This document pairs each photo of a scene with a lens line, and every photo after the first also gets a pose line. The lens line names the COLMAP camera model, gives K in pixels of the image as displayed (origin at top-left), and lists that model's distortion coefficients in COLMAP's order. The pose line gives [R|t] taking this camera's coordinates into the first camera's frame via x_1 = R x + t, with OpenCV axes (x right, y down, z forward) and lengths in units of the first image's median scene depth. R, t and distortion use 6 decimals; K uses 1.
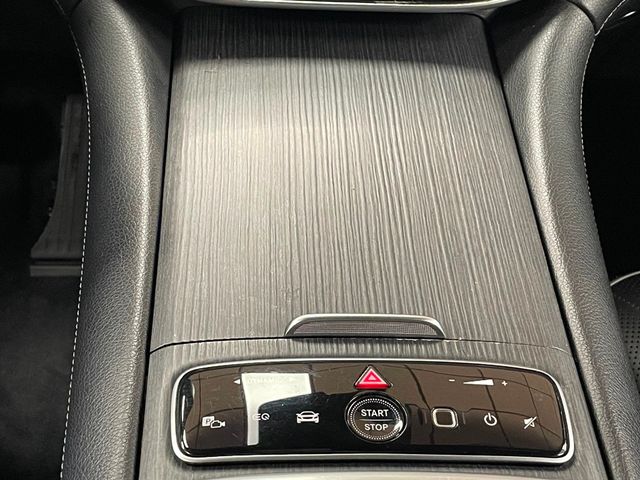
lens RADIAL K [[1019.9, 0, 319.7], [0, 1019.9, 240.1], [0, 0, 1]] dist [0.057498, 0.000000]
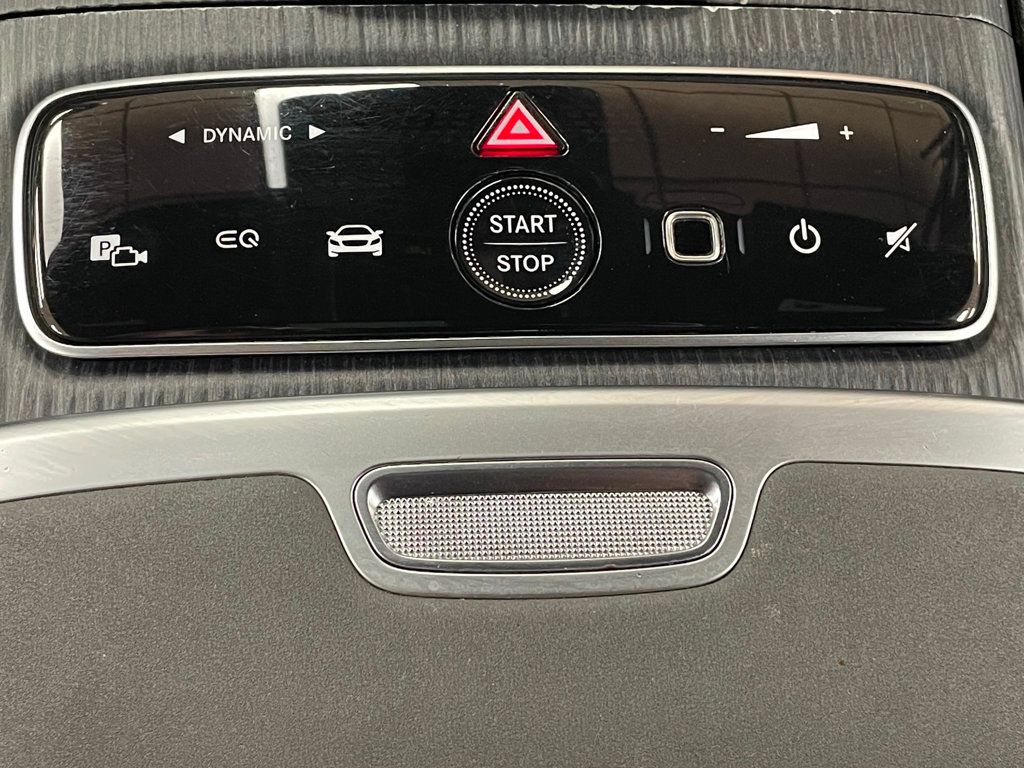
lens RADIAL K [[1631.8, 0, 514.2], [0, 1631.8, 383.8], [0, 0, 1]] dist [0.057498, 0.000000]
pose [[0.999432, 0.000552, 0.033703, 0.026637], [-0.016516, 0.879640, 0.475354, -0.075870], [-0.029384, -0.475640, 0.879149, 0.373435]]
